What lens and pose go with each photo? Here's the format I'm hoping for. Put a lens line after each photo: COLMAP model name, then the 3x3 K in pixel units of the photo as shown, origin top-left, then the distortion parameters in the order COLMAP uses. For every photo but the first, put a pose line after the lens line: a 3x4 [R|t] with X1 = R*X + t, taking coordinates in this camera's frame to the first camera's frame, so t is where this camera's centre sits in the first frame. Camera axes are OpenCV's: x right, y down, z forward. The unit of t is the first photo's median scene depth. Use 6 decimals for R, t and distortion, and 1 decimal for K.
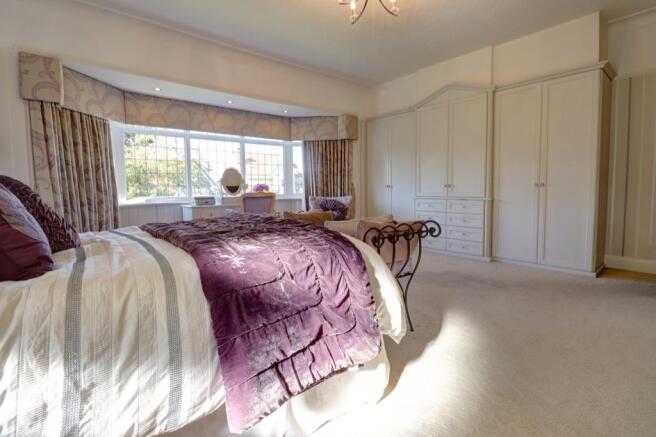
lens RADIAL K [[306.7, 0, 328.4], [0, 306.7, 208.3], [0, 0, 1]] dist [0.001225, -0.012690]
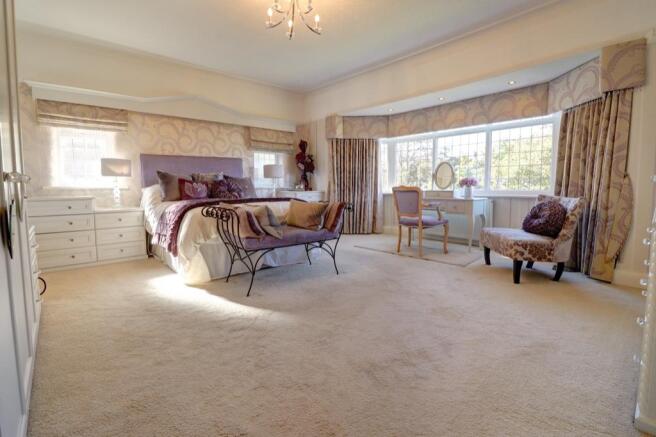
lens RADIAL K [[306.7, 0, 328.4], [0, 306.7, 208.3], [0, 0, 1]] dist [0.001225, -0.012690]
pose [[0.022300, 0.095359, -0.995193, 0.717533], [-0.056893, 0.993949, 0.093965, -0.058971], [0.998131, 0.054524, 0.027591, 0.616731]]
